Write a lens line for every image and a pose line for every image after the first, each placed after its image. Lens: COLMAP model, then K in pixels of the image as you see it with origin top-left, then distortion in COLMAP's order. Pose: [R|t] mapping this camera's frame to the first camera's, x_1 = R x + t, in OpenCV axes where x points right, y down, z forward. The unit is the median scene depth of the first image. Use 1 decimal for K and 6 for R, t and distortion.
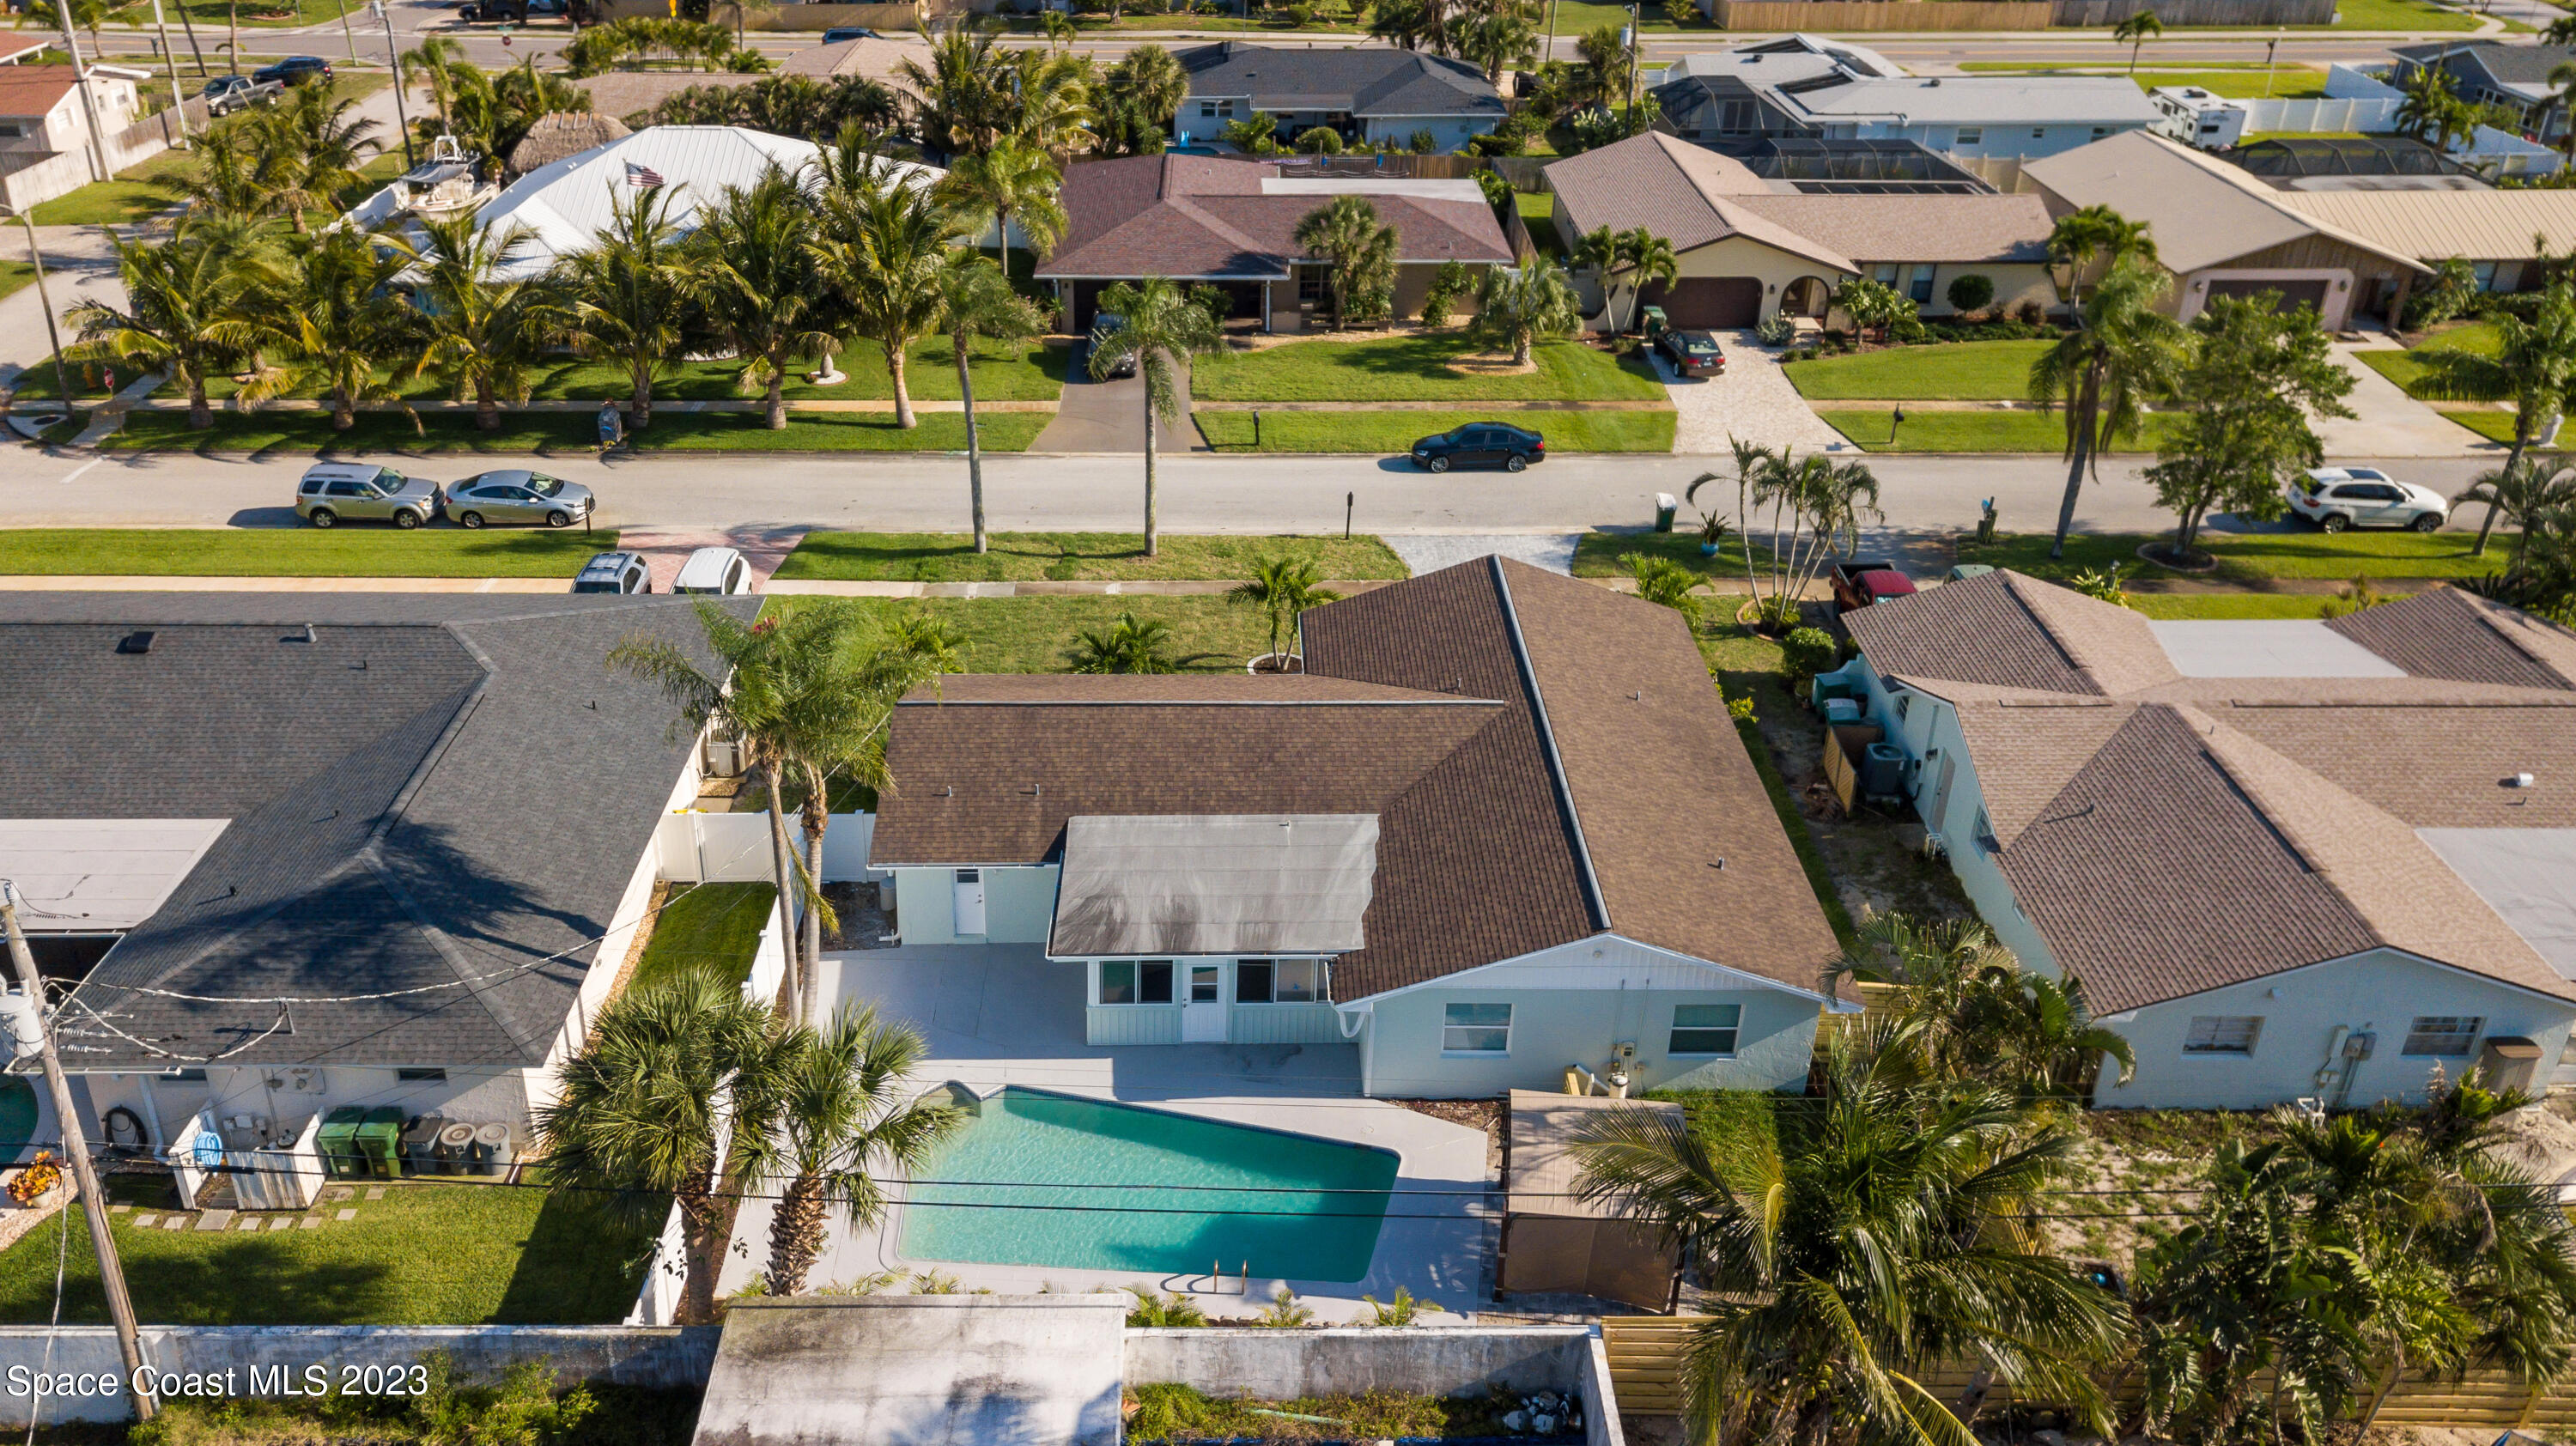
lens RADIAL K [[2045.9, 0, 1288.0], [0, 2045.9, 723.0], [0, 0, 1]] dist [0.024191, -0.003078]
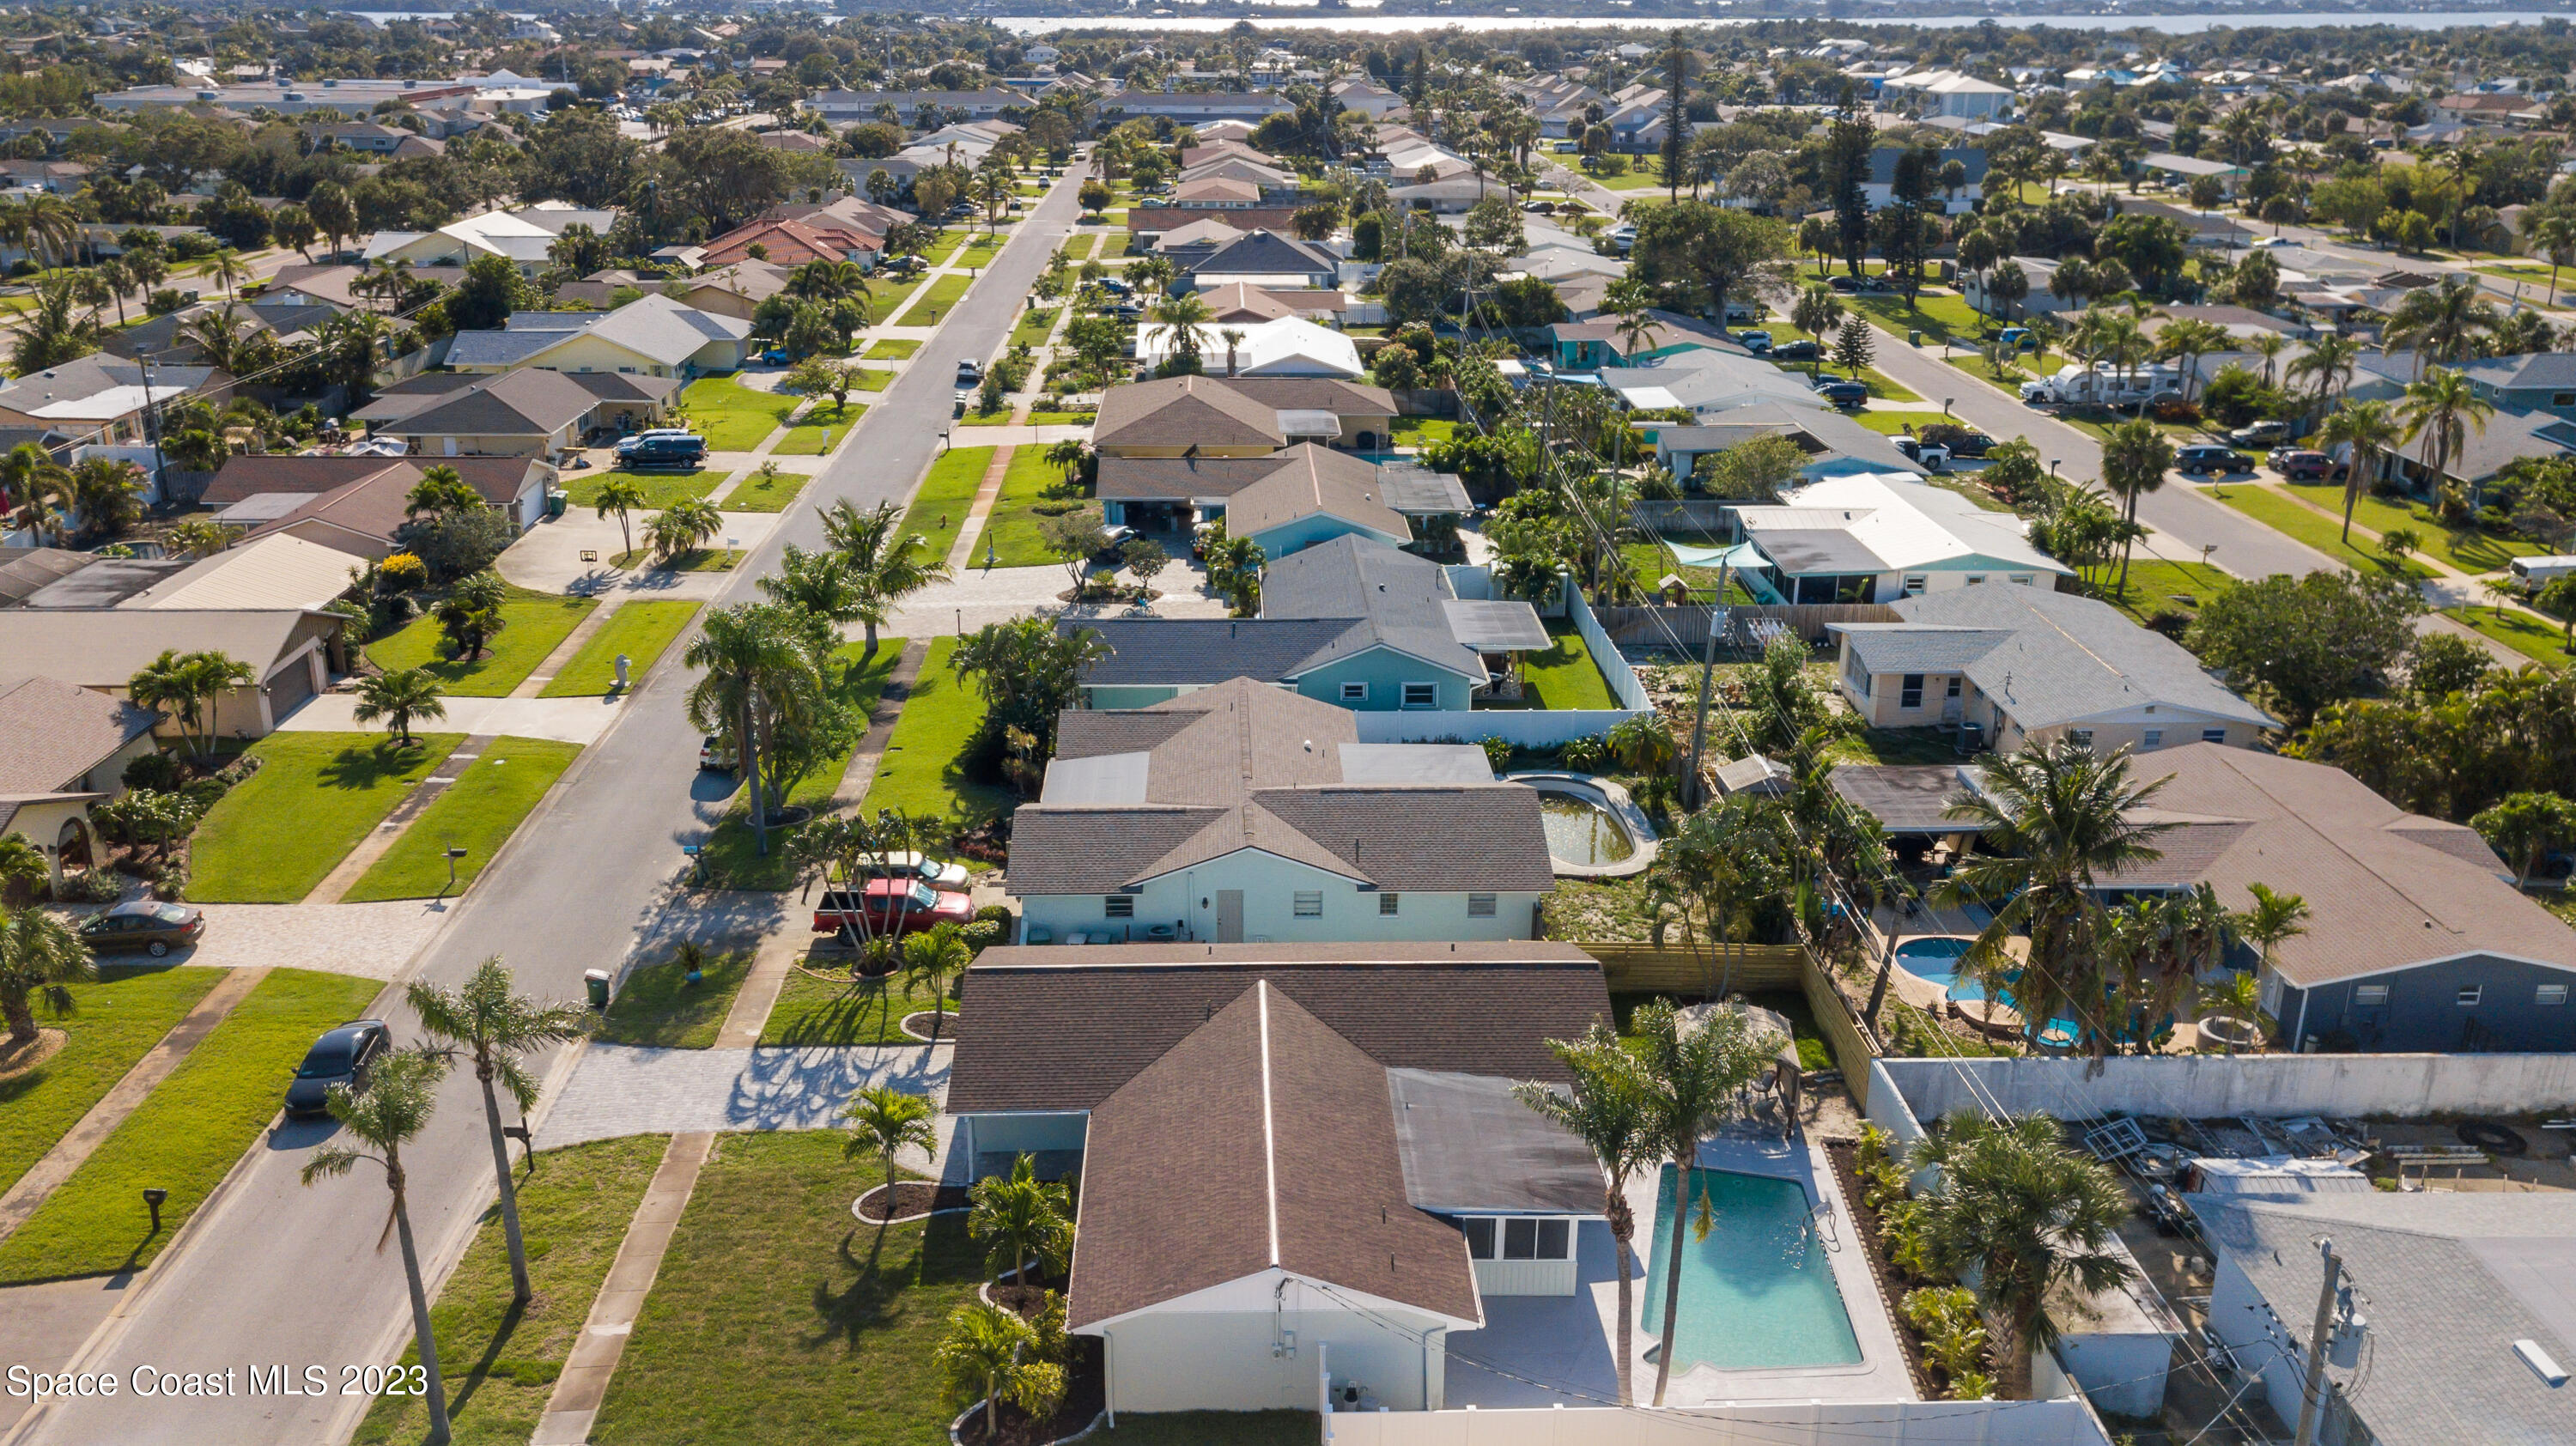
lens RADIAL K [[2140.8, 0, 1288.0], [0, 2140.8, 723.0], [0, 0, 1]] dist [0.009048, 0.003355]
pose [[-0.026529, -0.319212, 0.947312, -0.685889], [0.460248, 0.837331, 0.295041, -0.330443], [-0.887394, 0.443825, 0.124704, 0.503187]]
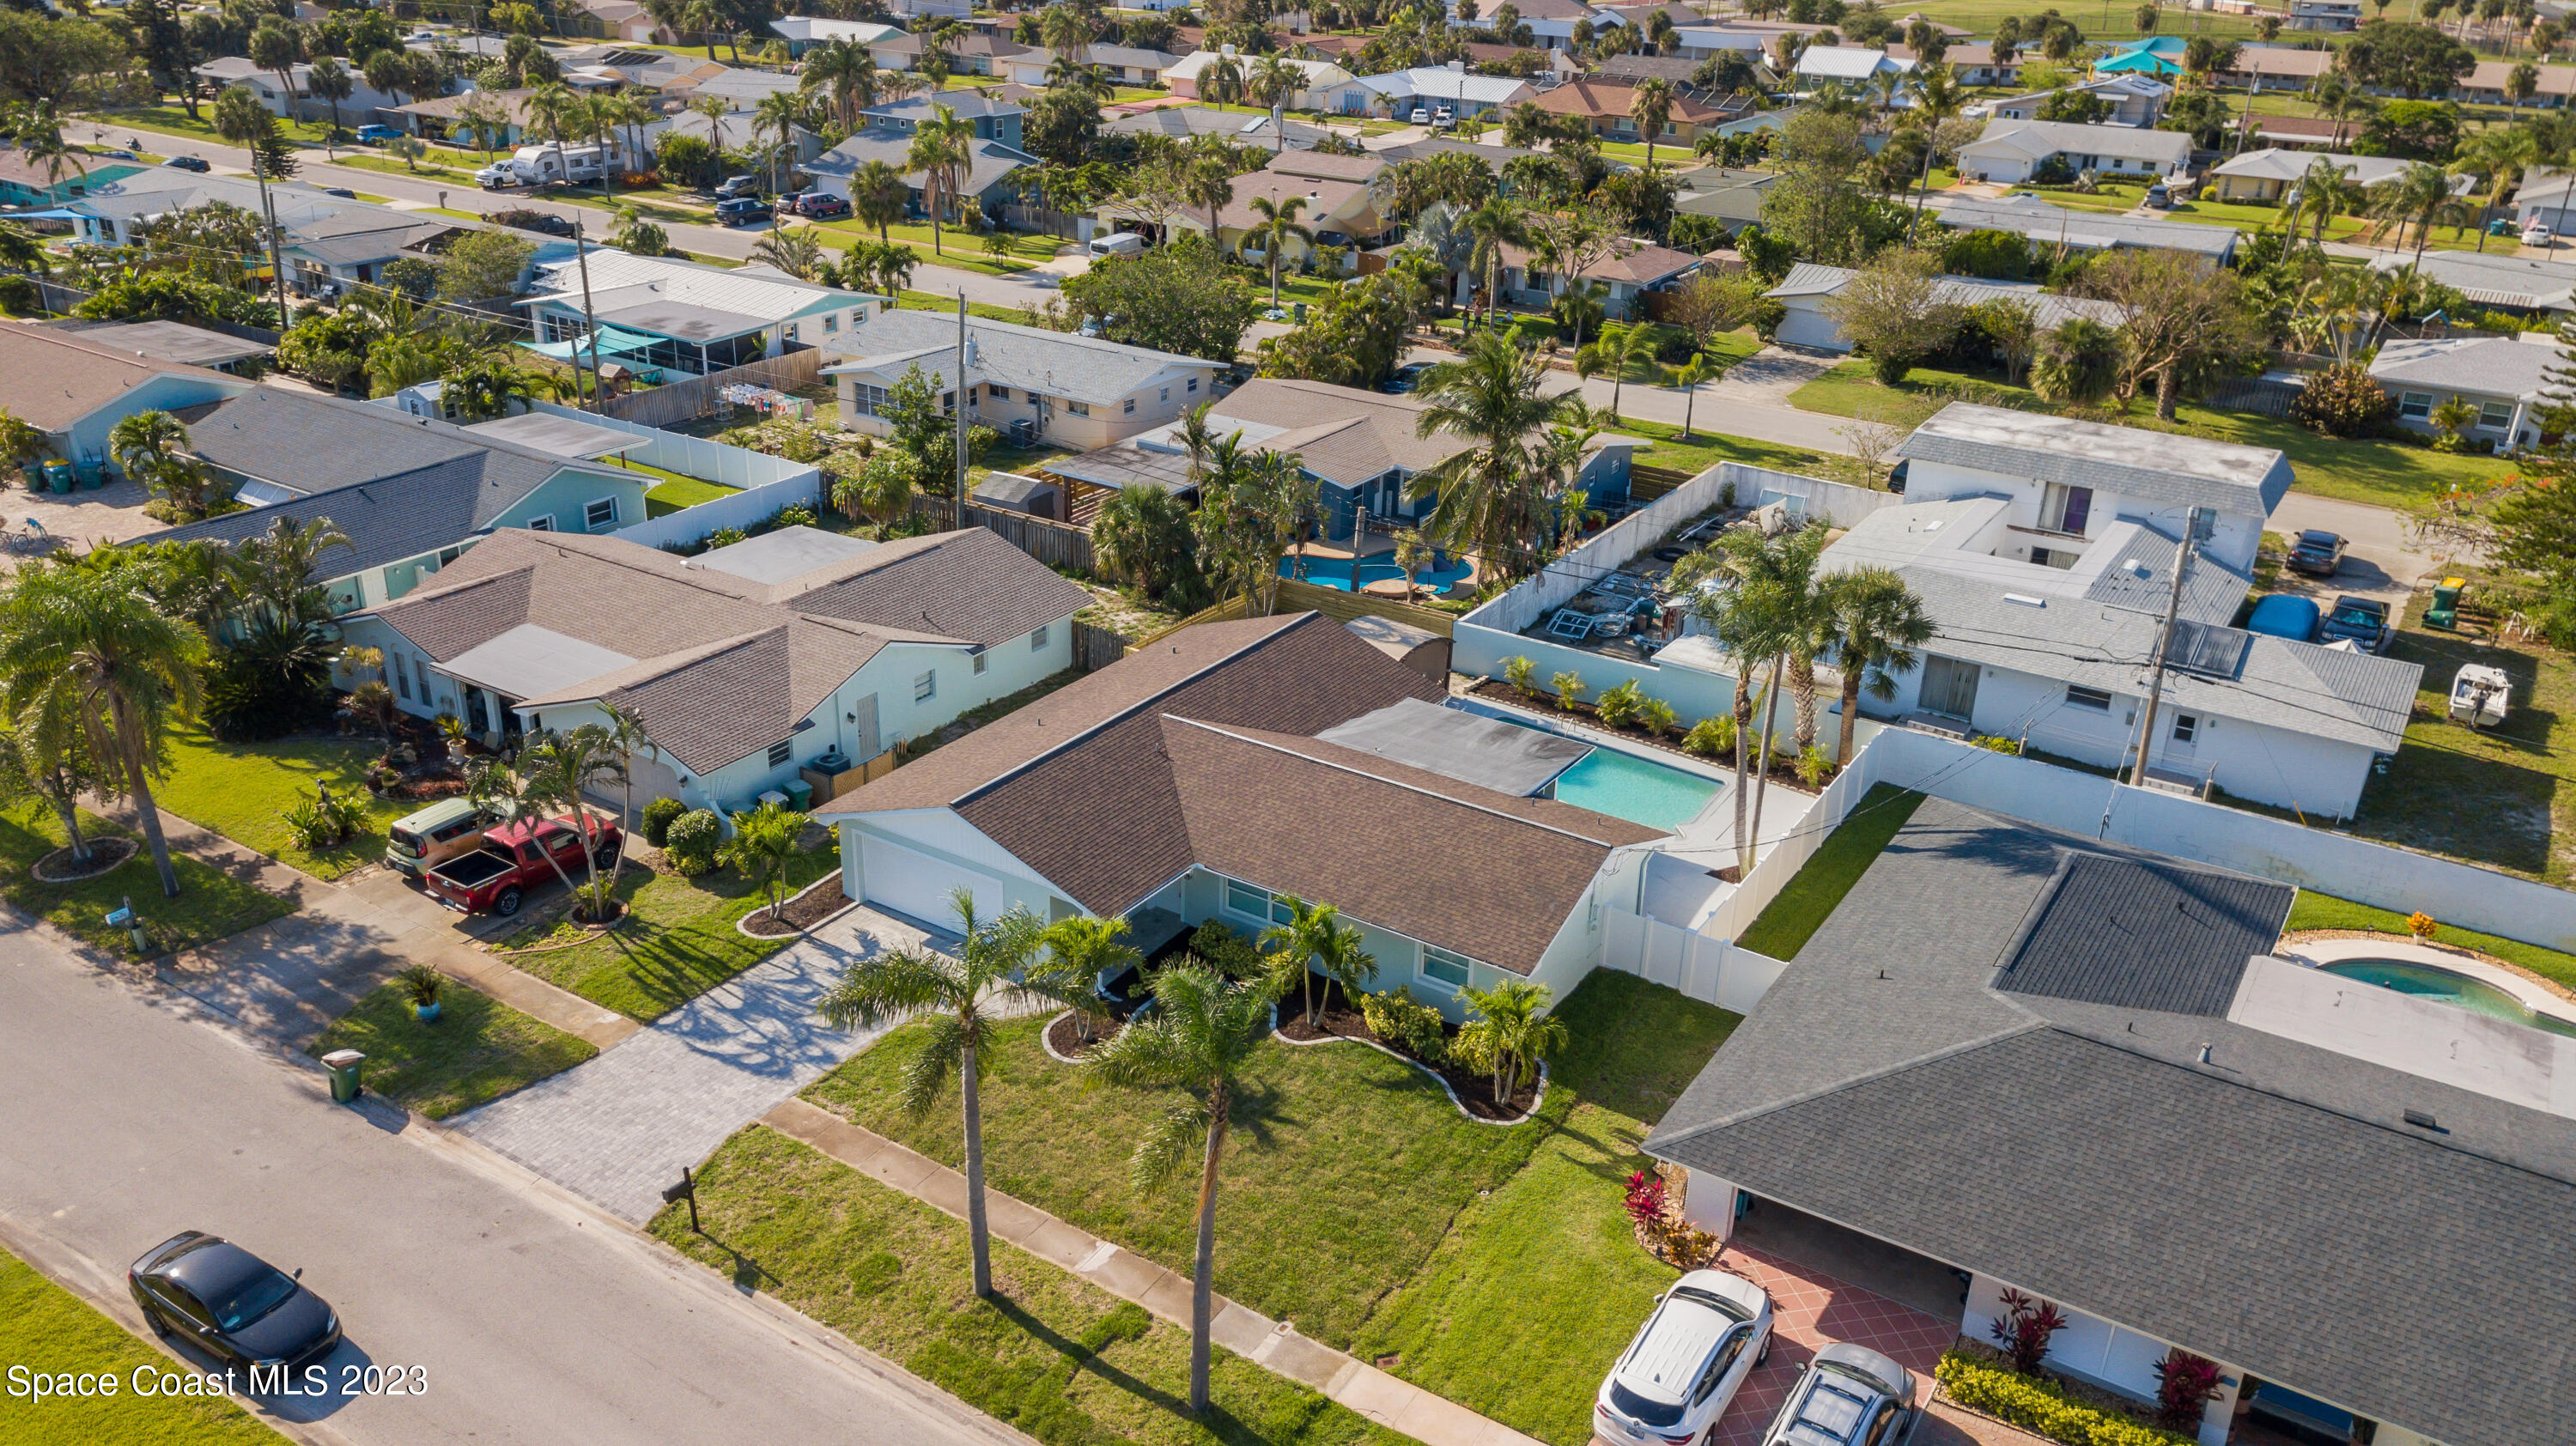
lens RADIAL K [[1956.6, 0, 1288.0], [0, 1956.6, 723.0], [0, 0, 1]] dist [0.018178, 0.011903]
pose [[-0.834611, -0.239709, 0.495947, -0.359273], [0.234931, 0.659452, 0.714094, -0.545764], [-0.498228, 0.712504, -0.494071, 1.020650]]
